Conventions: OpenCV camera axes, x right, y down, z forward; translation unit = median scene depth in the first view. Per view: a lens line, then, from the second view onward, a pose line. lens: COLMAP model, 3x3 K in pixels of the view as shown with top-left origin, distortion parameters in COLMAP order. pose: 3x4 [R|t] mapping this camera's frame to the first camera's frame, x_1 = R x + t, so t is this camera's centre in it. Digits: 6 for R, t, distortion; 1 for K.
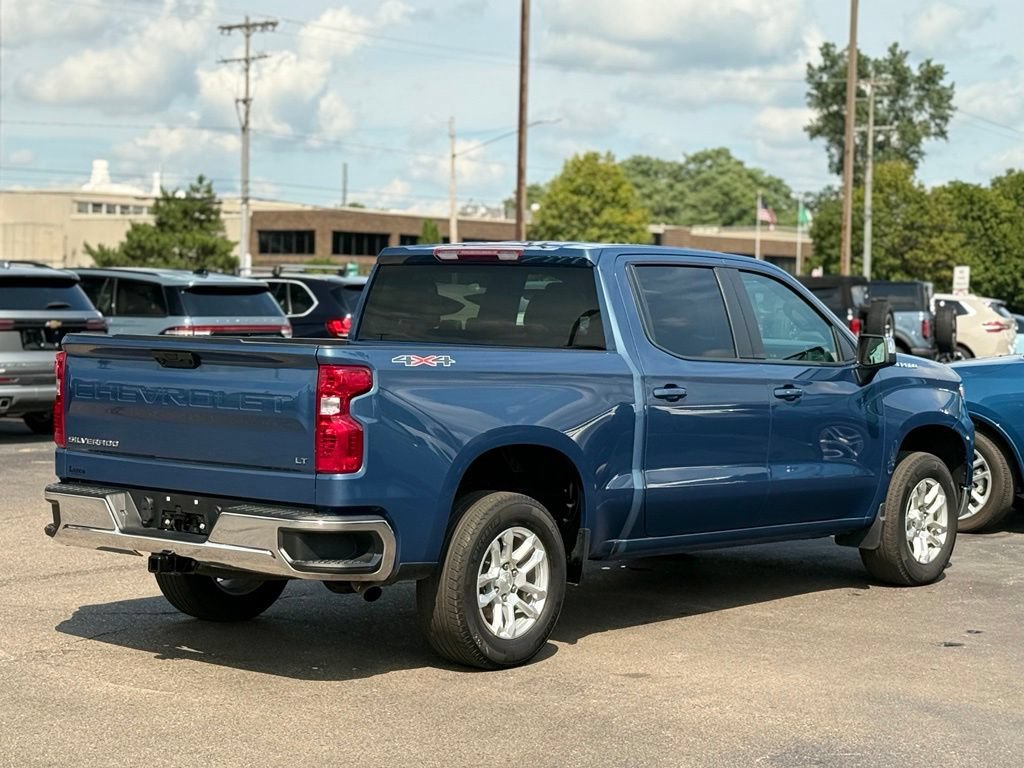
lens RADIAL K [[2218.9, 0, 512.0], [0, 2218.9, 384.0], [0, 0, 1]] dist [0.140200, 0.669868]
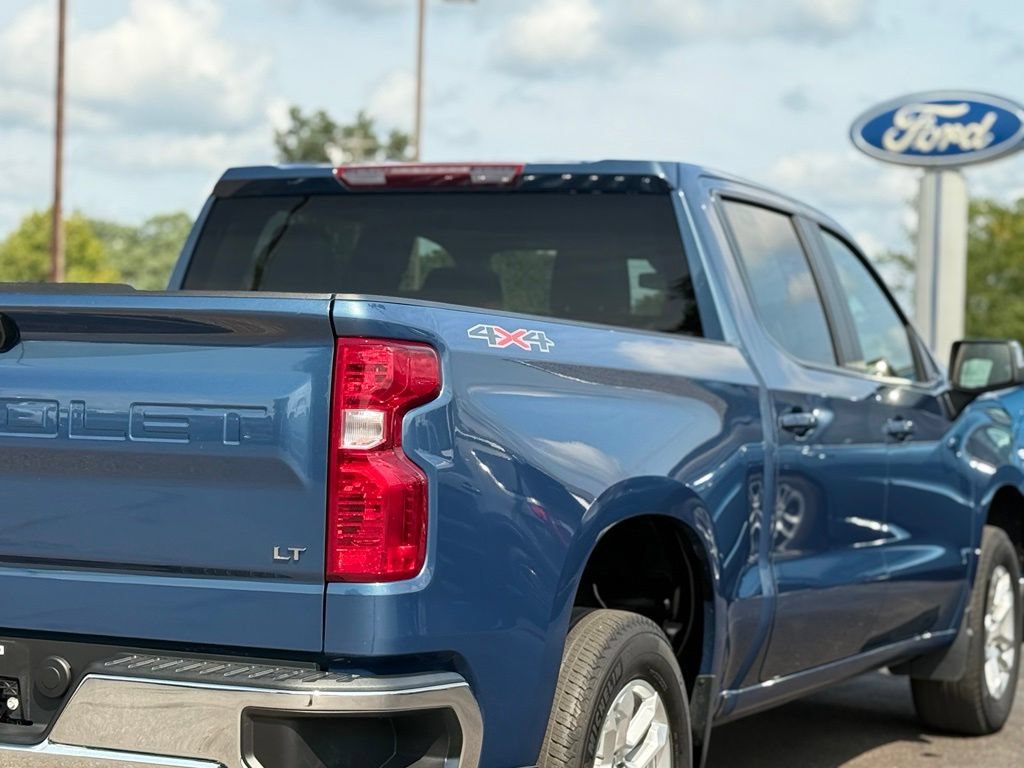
lens RADIAL K [[2218.9, 0, 512.0], [0, 2218.9, 384.0], [0, 0, 1]] dist [0.140200, 0.669868]
pose [[0.966451, 0.007680, 0.256735, -0.123506], [0.001399, 0.999381, -0.035164, 0.012185], [-0.256846, 0.034344, 0.965842, 0.416157]]
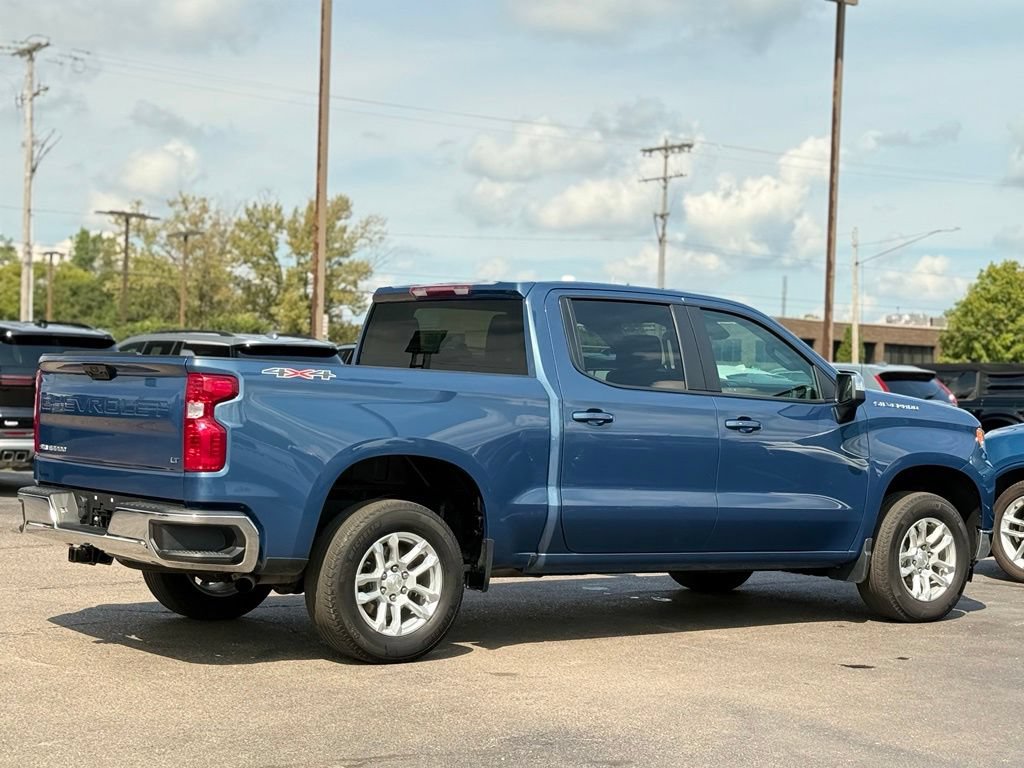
lens RADIAL K [[2039.7, 0, 512.0], [0, 2039.7, 384.0], [0, 0, 1]] dist [0.148684, 0.060112]
pose [[0.972947, 0.009373, -0.230839, 0.225807], [-0.020912, 0.998648, -0.047592, 0.030980], [0.230081, 0.051132, 0.971827, 0.035263]]
